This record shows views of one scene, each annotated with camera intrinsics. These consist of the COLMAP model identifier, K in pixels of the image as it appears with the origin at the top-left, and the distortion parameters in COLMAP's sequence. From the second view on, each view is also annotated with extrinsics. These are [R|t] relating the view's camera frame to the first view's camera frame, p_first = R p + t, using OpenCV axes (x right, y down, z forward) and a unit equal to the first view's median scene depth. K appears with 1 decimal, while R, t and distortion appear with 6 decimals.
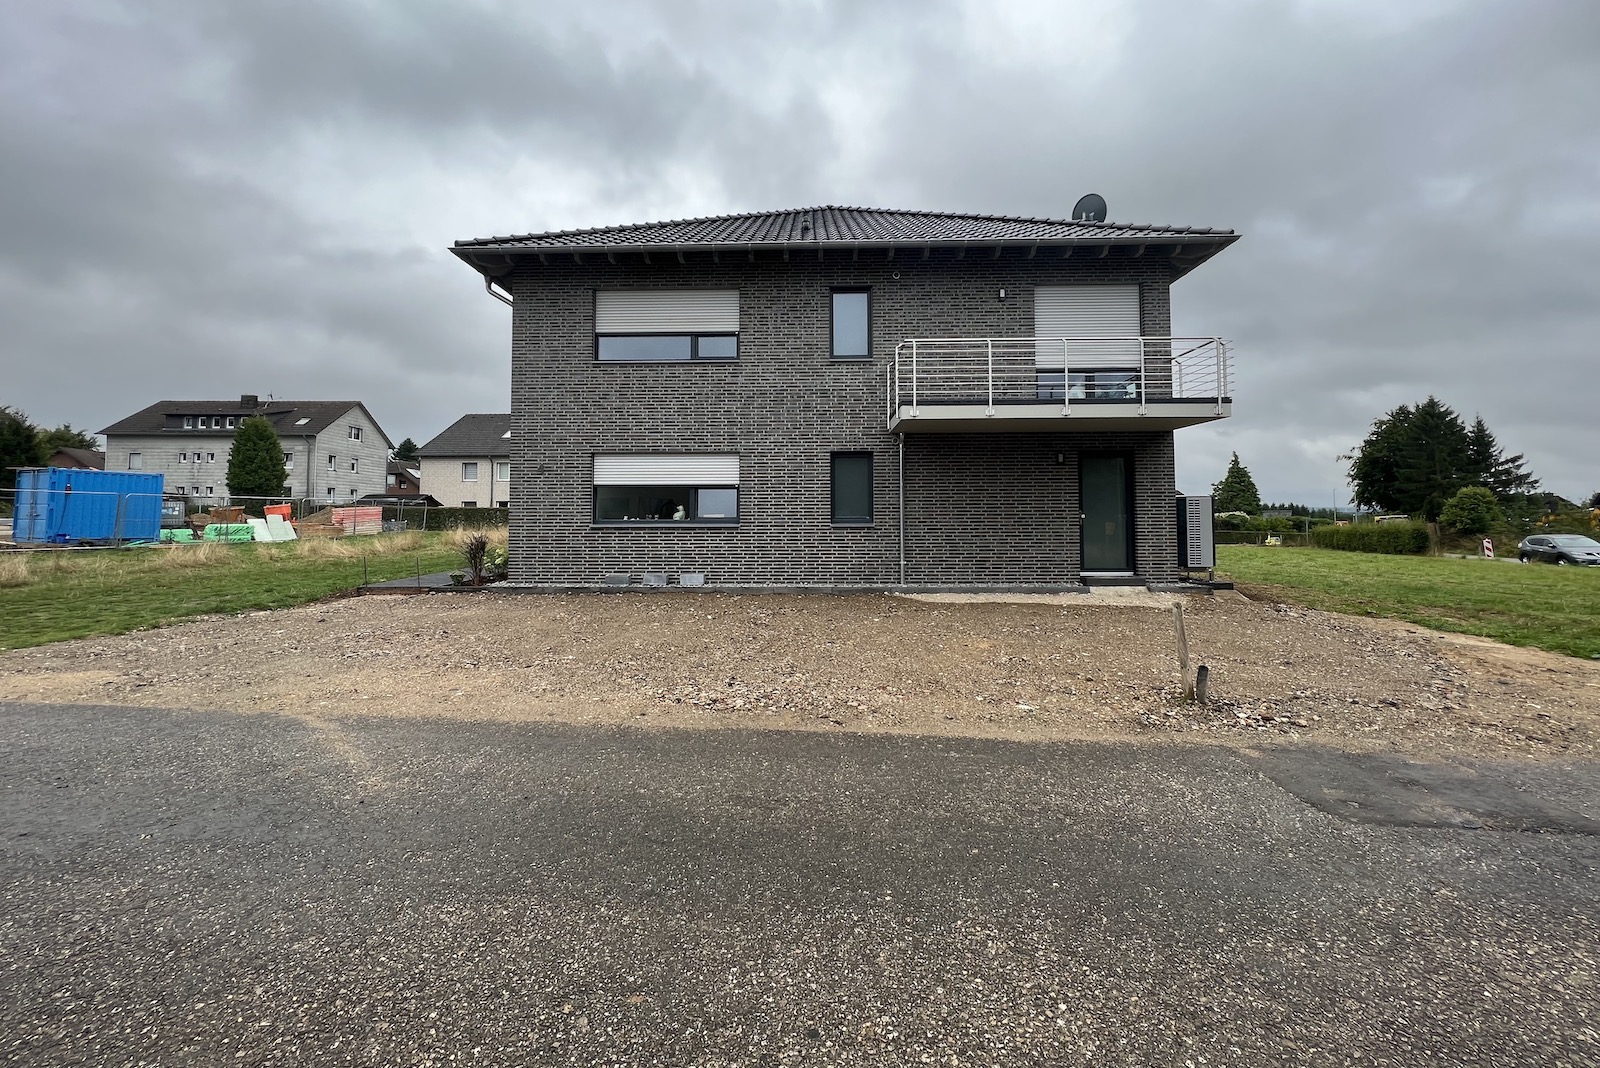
lens RADIAL K [[641.2, 0, 798.4], [0, 641.2, 493.8], [0, 0, 1]] dist [-0.002179, -0.000210]
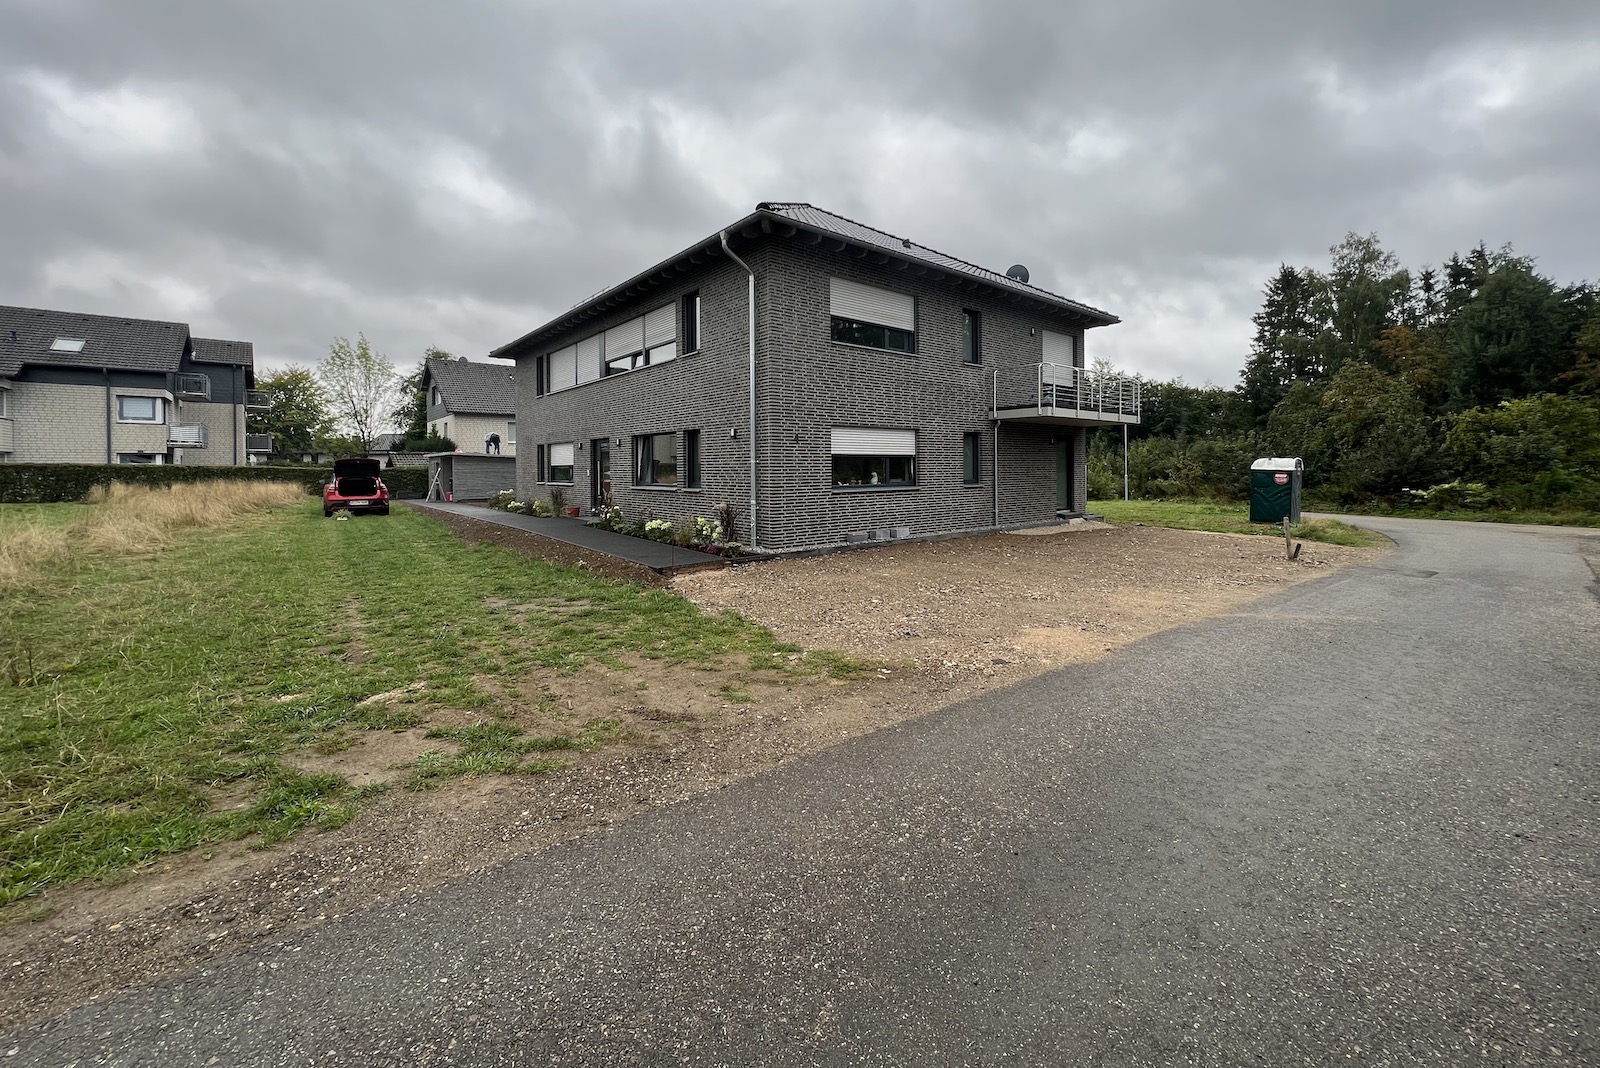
lens RADIAL K [[638.4, 0, 796.6], [0, 638.4, 471.1], [0, 0, 1]] dist [0.001421, 0.000043]
pose [[0.756061, -0.006259, 0.654471, -1.063688], [-0.020062, 0.999263, 0.032733, -0.018948], [-0.654193, -0.037878, 0.755378, 0.205042]]
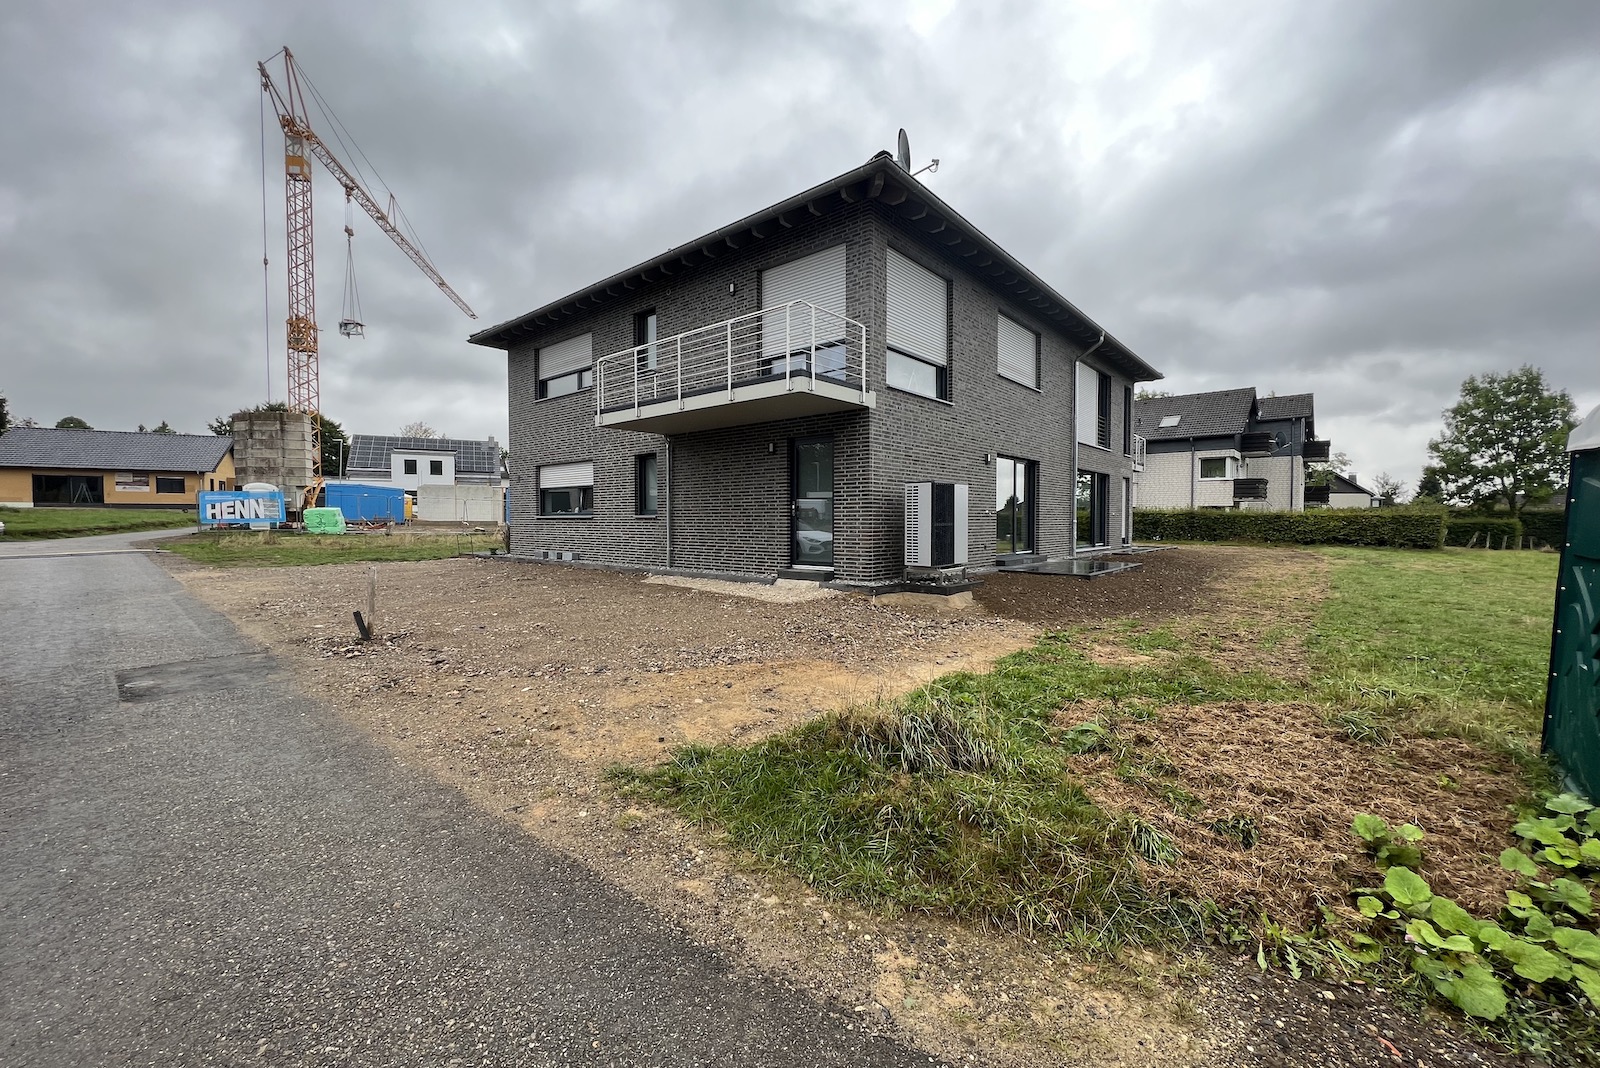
lens RADIAL K [[636.0, 0, 799.6], [0, 636.0, 545.2], [0, 0, 1]] dist [0.001616, 0.000075]
pose [[0.779003, 0.026844, -0.626445, 1.010822], [0.022818, 0.997208, 0.071107, 0.024482], [0.626604, -0.069687, 0.776216, 0.248551]]
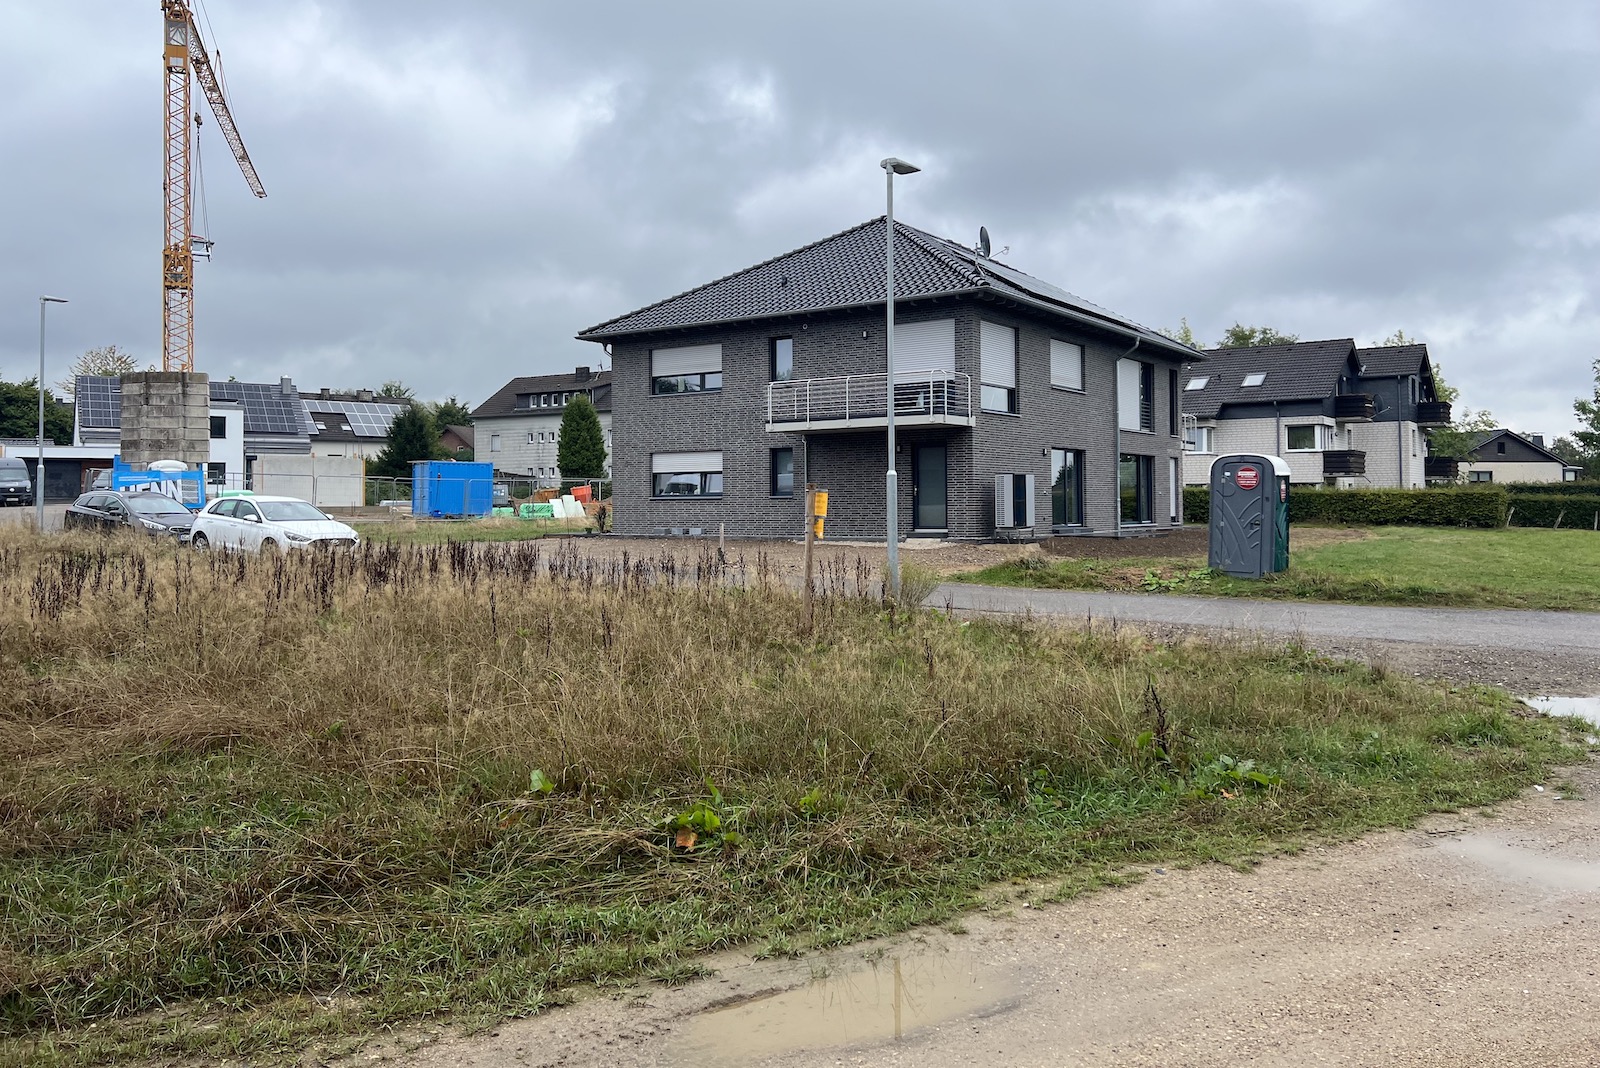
lens RADIAL K [[1196.6, 0, 799.1], [0, 1196.6, 486.8], [0, 0, 1]] dist [0.050455, -0.003812]
pose [[0.836673, -0.011599, -0.547580, 1.601330], [0.025575, 0.999513, 0.017906, -0.022391], [0.547106, -0.028986, 0.836561, -1.283346]]
